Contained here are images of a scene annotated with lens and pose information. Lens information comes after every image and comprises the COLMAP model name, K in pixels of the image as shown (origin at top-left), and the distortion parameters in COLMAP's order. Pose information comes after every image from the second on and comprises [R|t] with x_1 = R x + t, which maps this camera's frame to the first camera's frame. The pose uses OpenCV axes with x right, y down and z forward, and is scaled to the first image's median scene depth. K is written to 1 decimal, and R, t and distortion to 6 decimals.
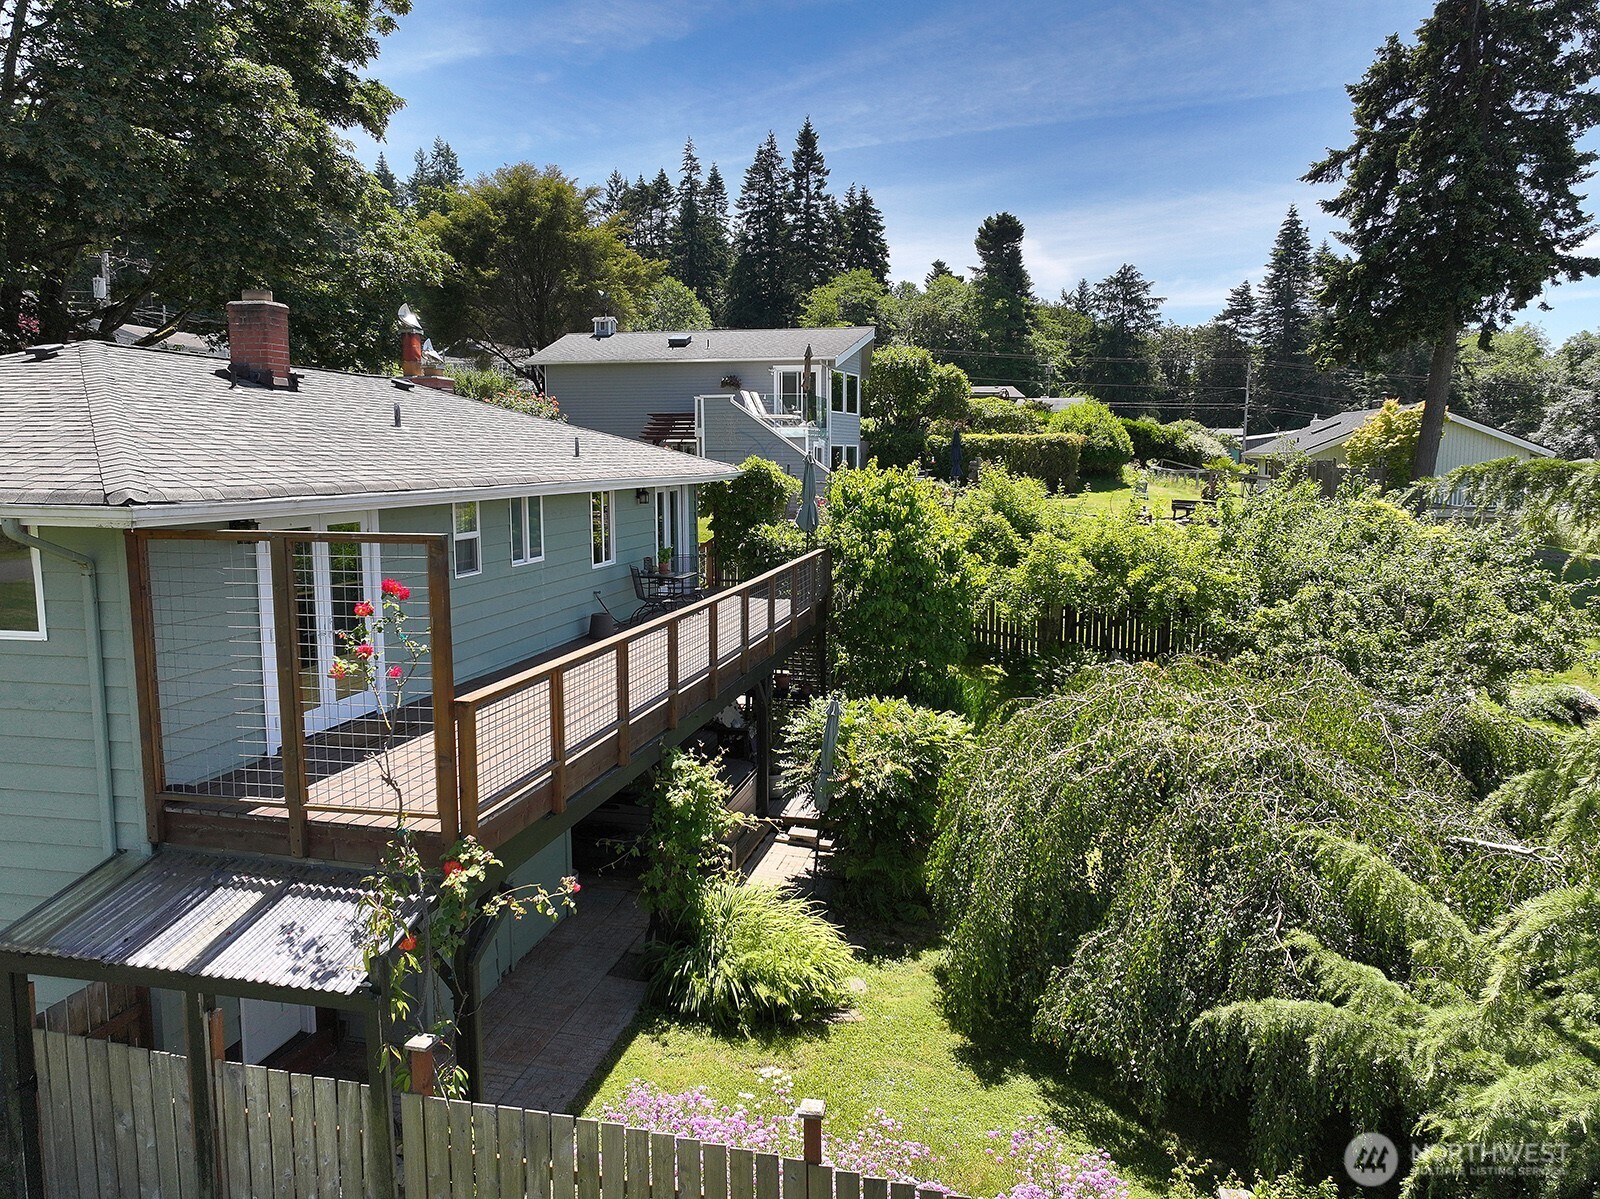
lens RADIAL K [[1112.8, 0, 805.7], [0, 1112.8, 598.4], [0, 0, 1]] dist [-0.004425, 0.020845]
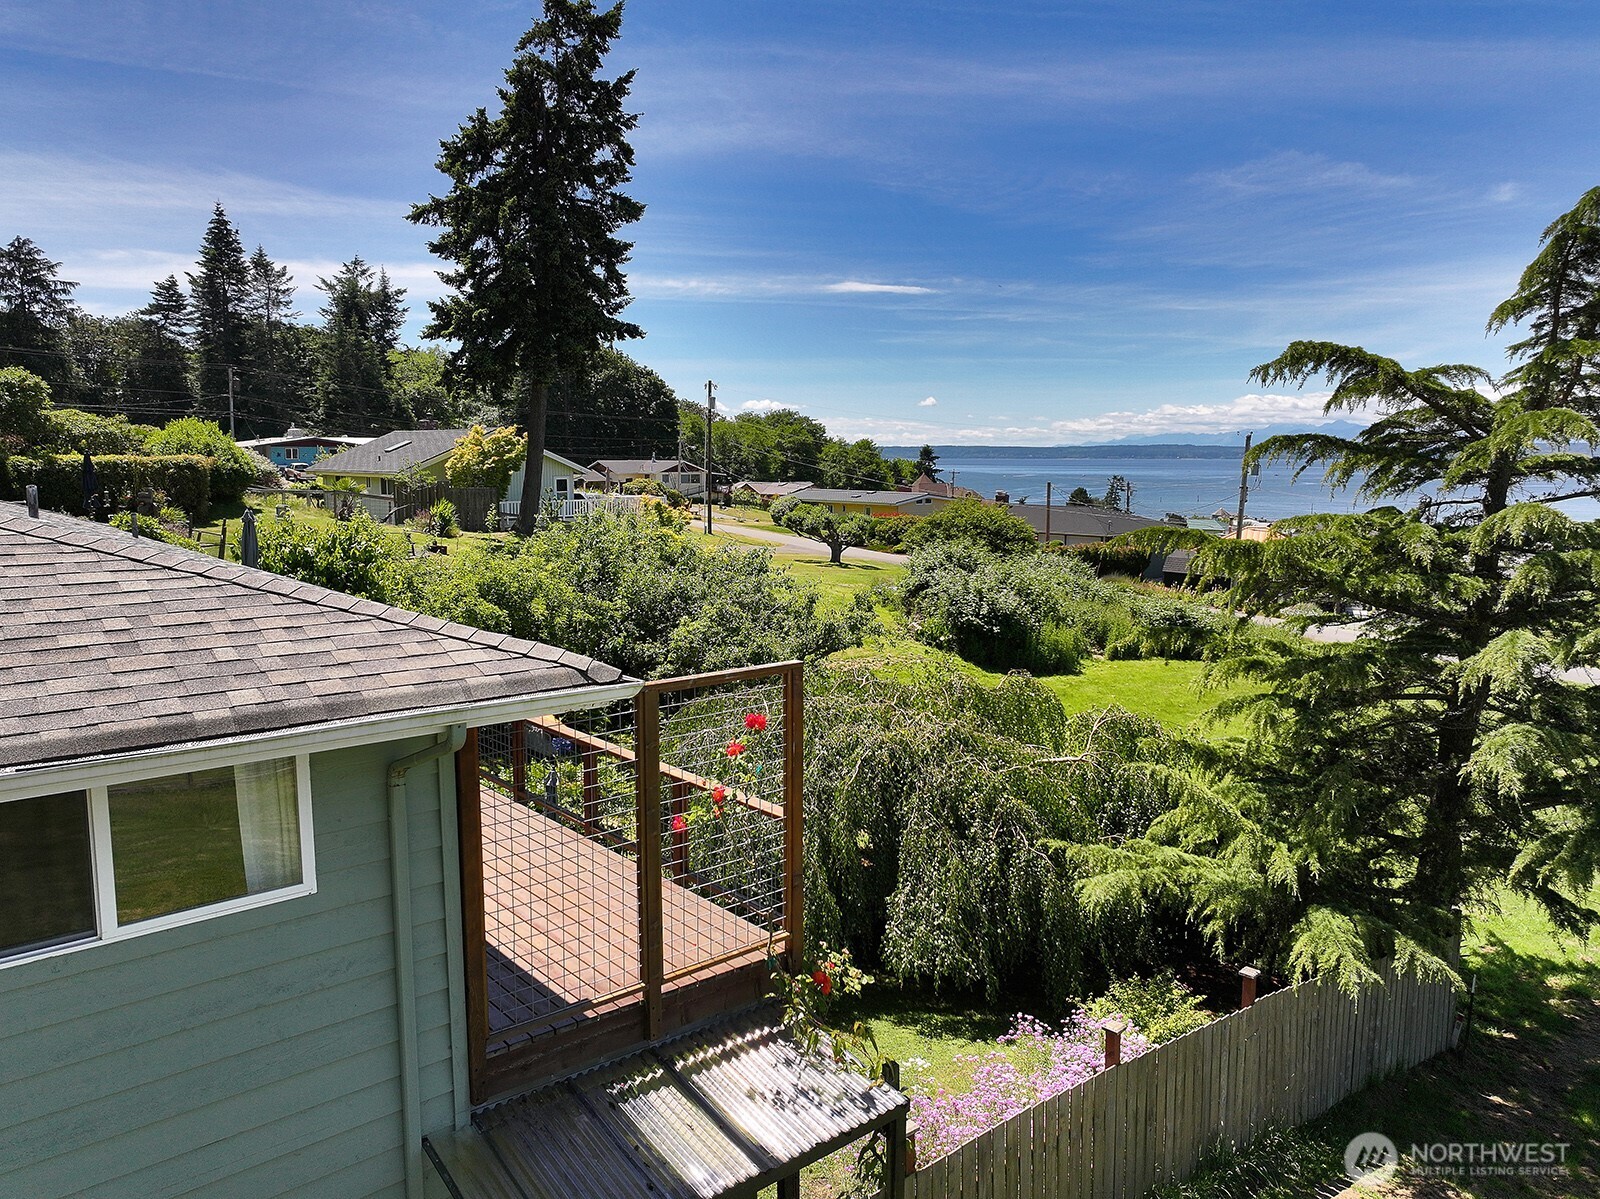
lens RADIAL K [[1112.8, 0, 803.5], [0, 1112.8, 600.5], [0, 0, 1]] dist [-0.004425, 0.020845]
pose [[0.616357, -0.098563, 0.781274, -0.176348], [0.098292, 0.994006, 0.047857, -0.025437], [-0.781308, 0.047296, 0.622351, 0.055397]]
